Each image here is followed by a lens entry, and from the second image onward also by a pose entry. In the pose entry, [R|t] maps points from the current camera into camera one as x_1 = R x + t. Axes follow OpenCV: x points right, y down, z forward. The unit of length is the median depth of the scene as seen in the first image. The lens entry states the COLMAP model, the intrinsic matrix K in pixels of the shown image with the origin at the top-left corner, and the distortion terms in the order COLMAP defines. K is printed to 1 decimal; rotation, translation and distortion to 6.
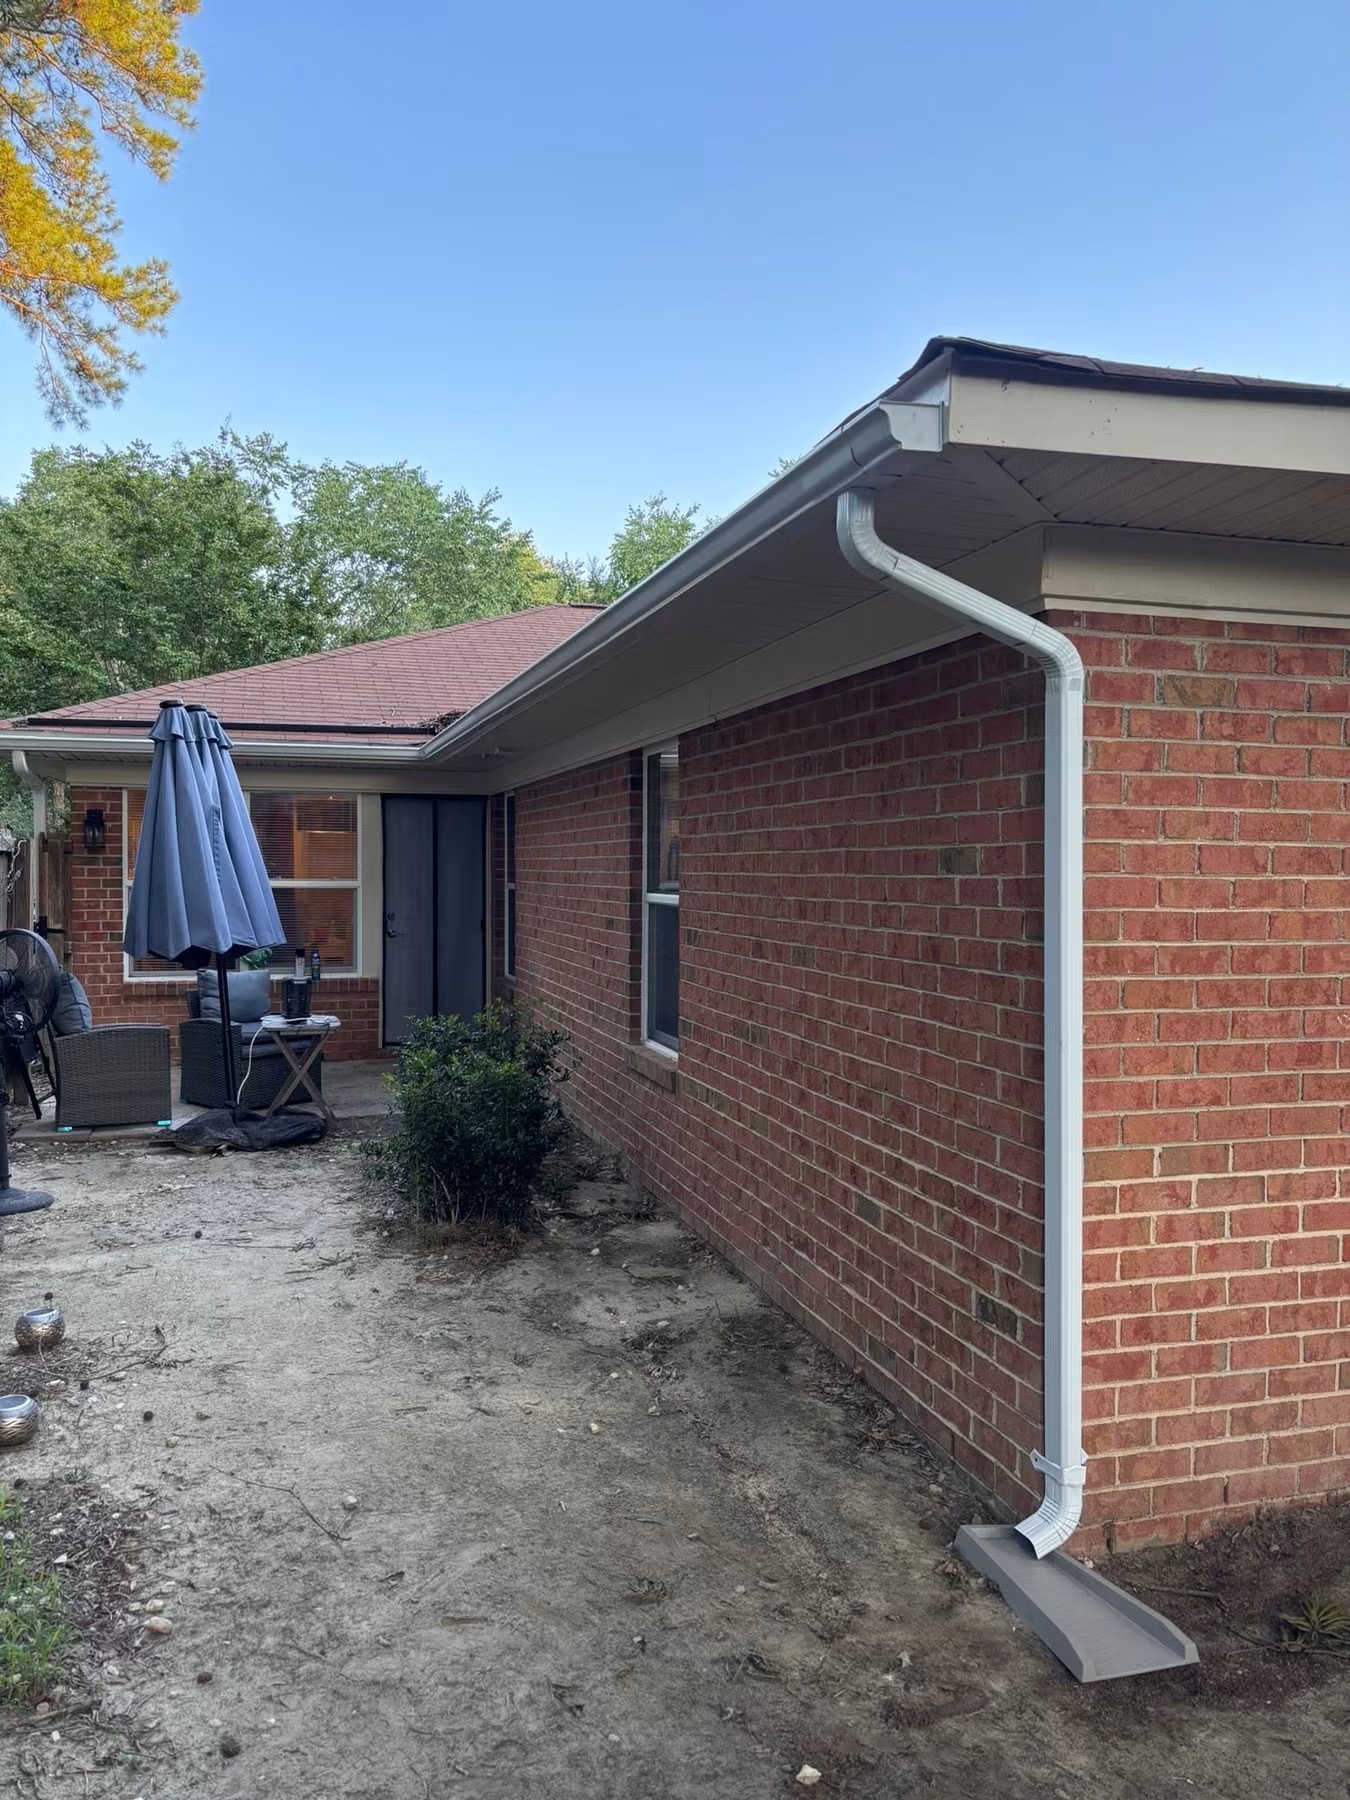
lens RADIAL K [[1353.8, 0, 675.0], [0, 1353.8, 900.0], [0, 0, 1]] dist [0.139742, -0.227651]
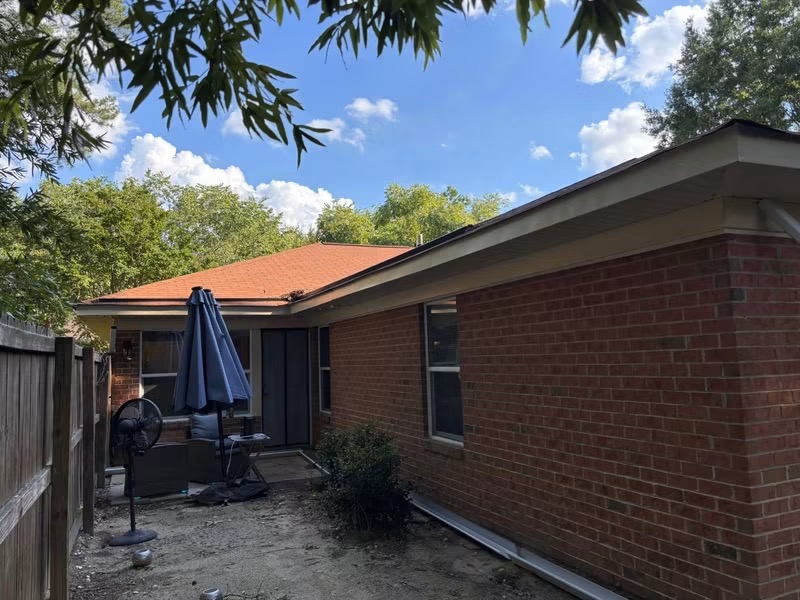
lens RADIAL K [[600.9, 0, 400.0], [0, 600.9, 300.0], [0, 0, 1]] dist [0.038061, -0.012648]
pose [[0.988647, -0.026090, 0.147973, -0.259811], [0.043889, 0.992004, -0.118327, -0.000360], [-0.143703, 0.123478, 0.981887, 0.046447]]
